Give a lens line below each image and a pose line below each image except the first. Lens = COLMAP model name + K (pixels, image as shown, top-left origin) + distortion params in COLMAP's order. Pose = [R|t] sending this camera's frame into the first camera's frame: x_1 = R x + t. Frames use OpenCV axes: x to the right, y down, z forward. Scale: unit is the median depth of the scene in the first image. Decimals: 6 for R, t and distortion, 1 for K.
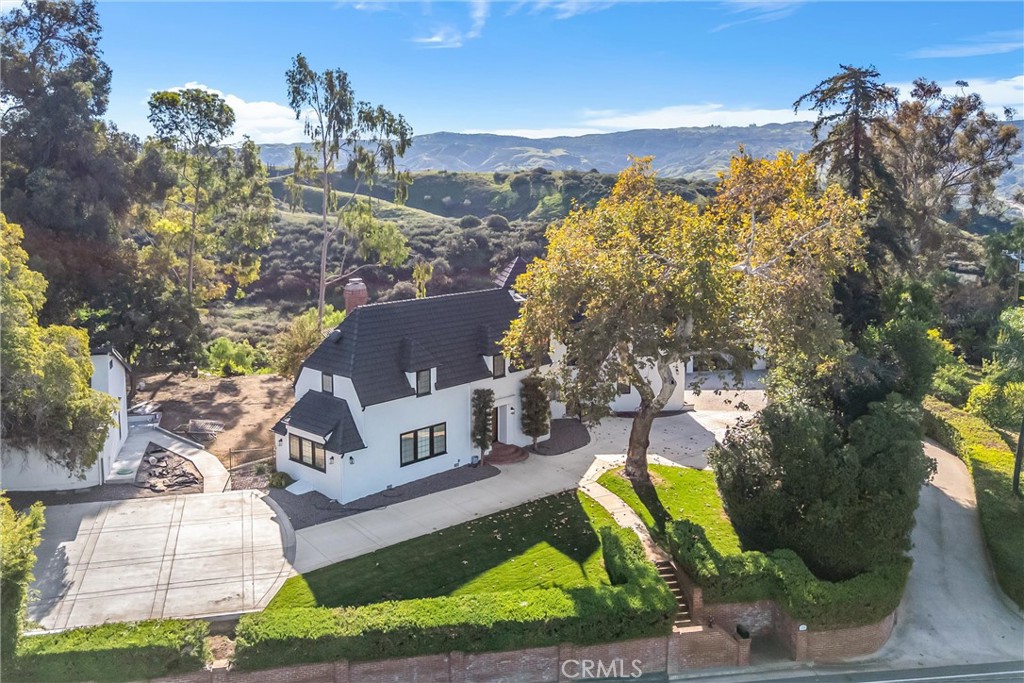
lens RADIAL K [[891.3, 0, 527.2], [0, 891.3, 329.3], [0, 0, 1]] dist [0.054448, -0.020789]
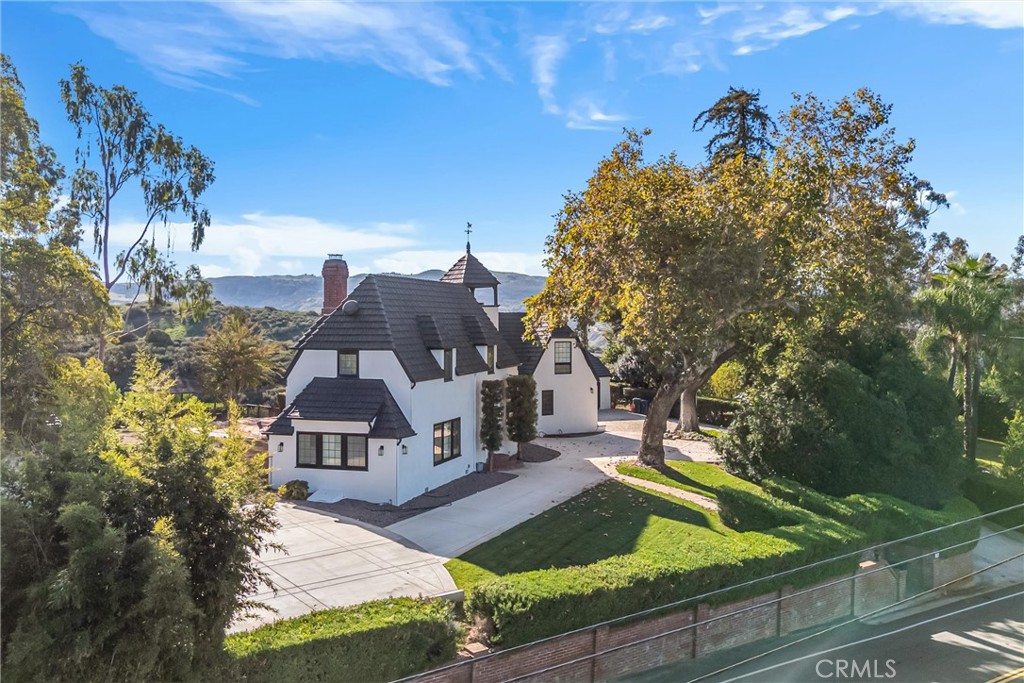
lens RADIAL K [[887.8, 0, 511.3], [0, 887.8, 317.1], [0, 0, 1]] dist [0.048836, -0.012225]
pose [[0.909082, -0.001340, 0.416616, -0.367143], [0.074972, 0.984196, -0.160428, 0.136036], [-0.409817, 0.177077, 0.894815, 0.178249]]
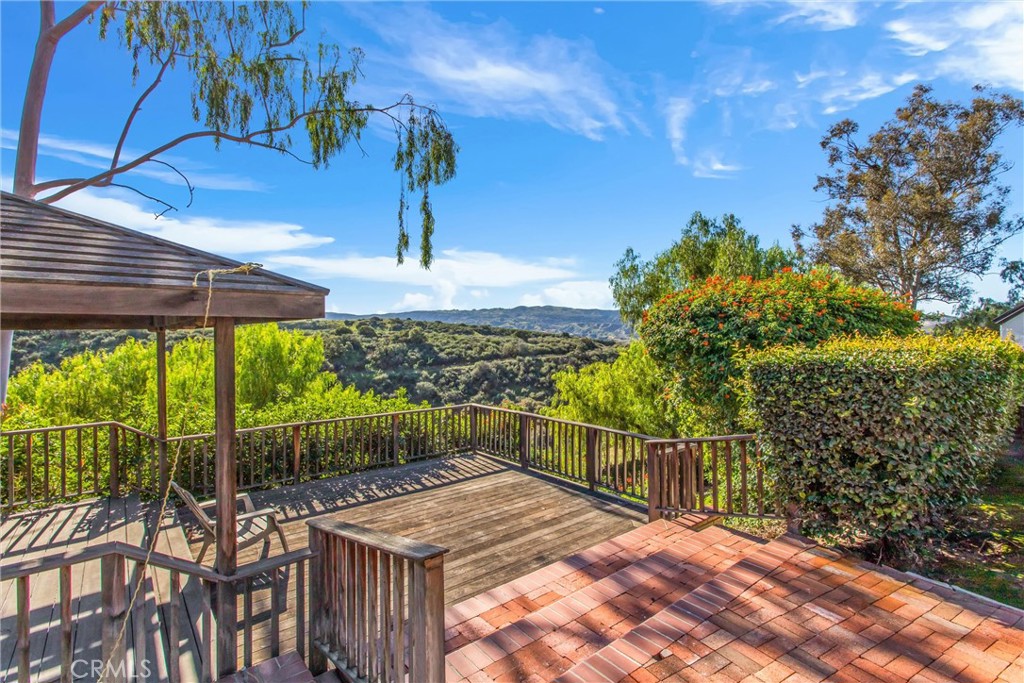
lens RADIAL K [[473.4, 0, 503.0], [0, 473.4, 337.2], [0, 0, 1]] dist [-0.000782, 0.000154]
pose [[0.953554, -0.009608, 0.301070, -0.220935], [0.059771, 0.985652, -0.157851, 0.028296], [-0.295234, 0.168515, 0.940447, 1.326488]]
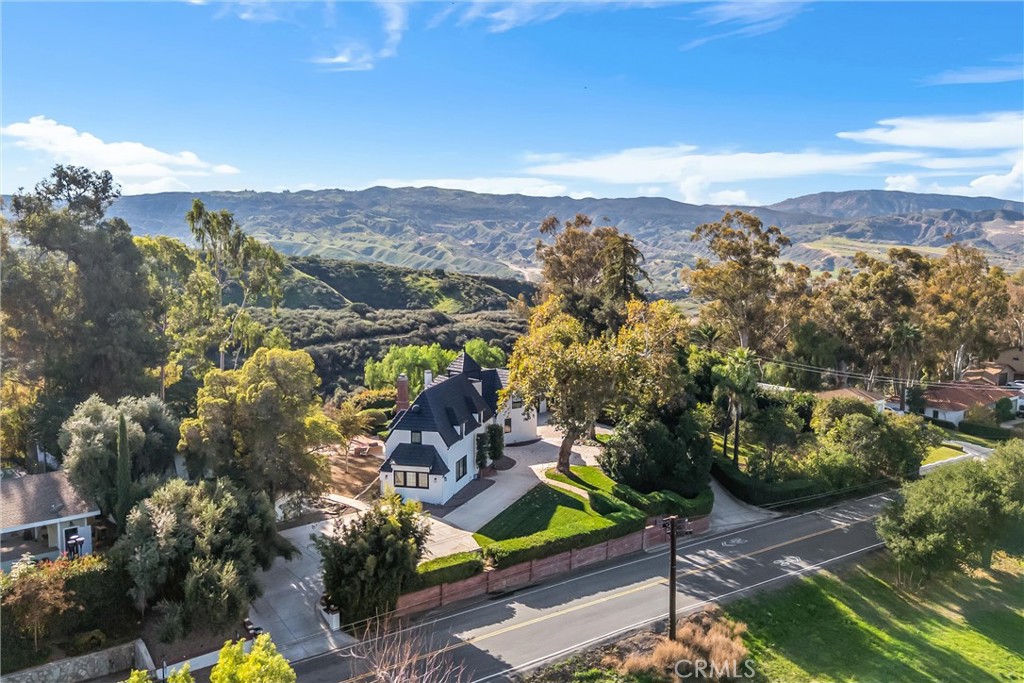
lens RADIAL K [[885.5, 0, 512.0], [0, 885.5, 341.5], [0, 0, 1]] dist [0.113896, -0.172117]
pose [[0.882243, -0.057571, 0.467260, -0.730404], [0.083480, 0.995898, -0.034916, -0.042653], [-0.463333, 0.069811, 0.883430, -0.519596]]
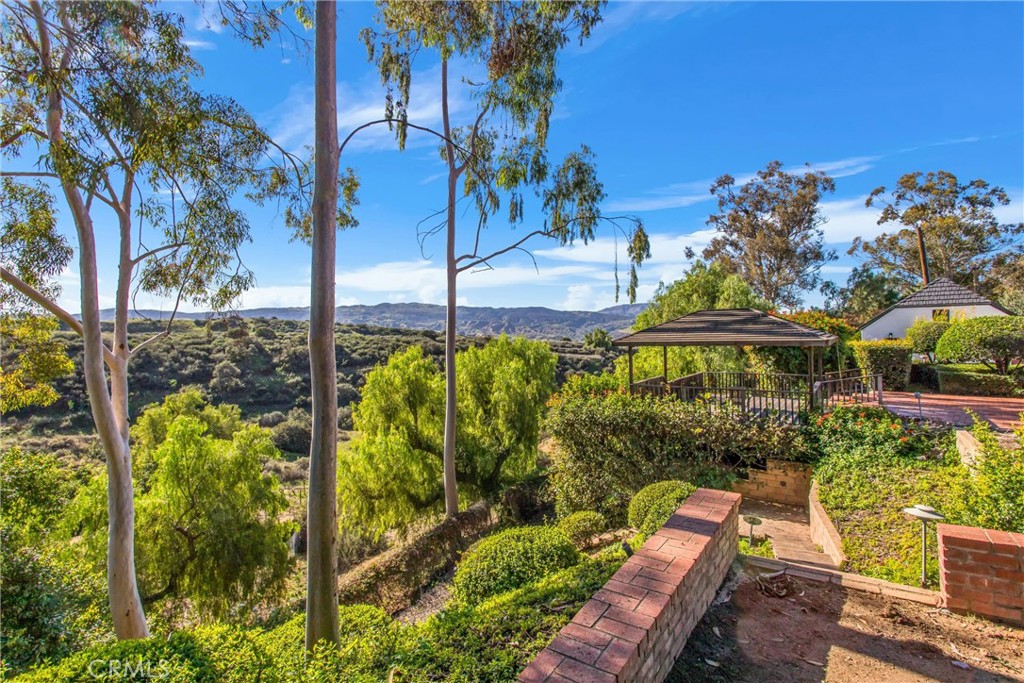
lens RADIAL K [[488.9, 0, 505.6], [0, 488.9, 336.5], [0, 0, 1]] dist [0.000404, -0.000051]
pose [[0.831864, -0.025927, 0.554373, -0.553560], [0.117215, 0.984582, -0.129840, 0.031059], [-0.542460, 0.172991, 0.822078, 1.240635]]
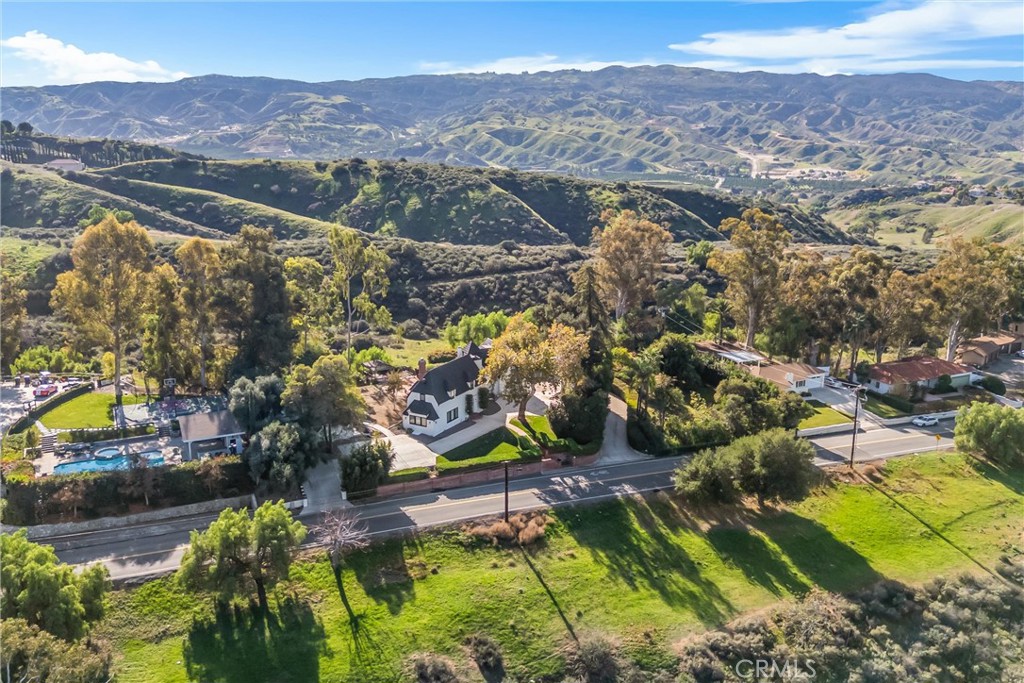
lens RADIAL K [[863.5, 0, 515.5], [0, 863.5, 356.6], [0, 0, 1]] dist [0.137149, -0.267541]
pose [[0.973452, -0.060954, 0.220627, -0.478115], [0.038950, 0.993945, 0.102747, -0.315625], [-0.225554, -0.091426, 0.969931, -1.628888]]
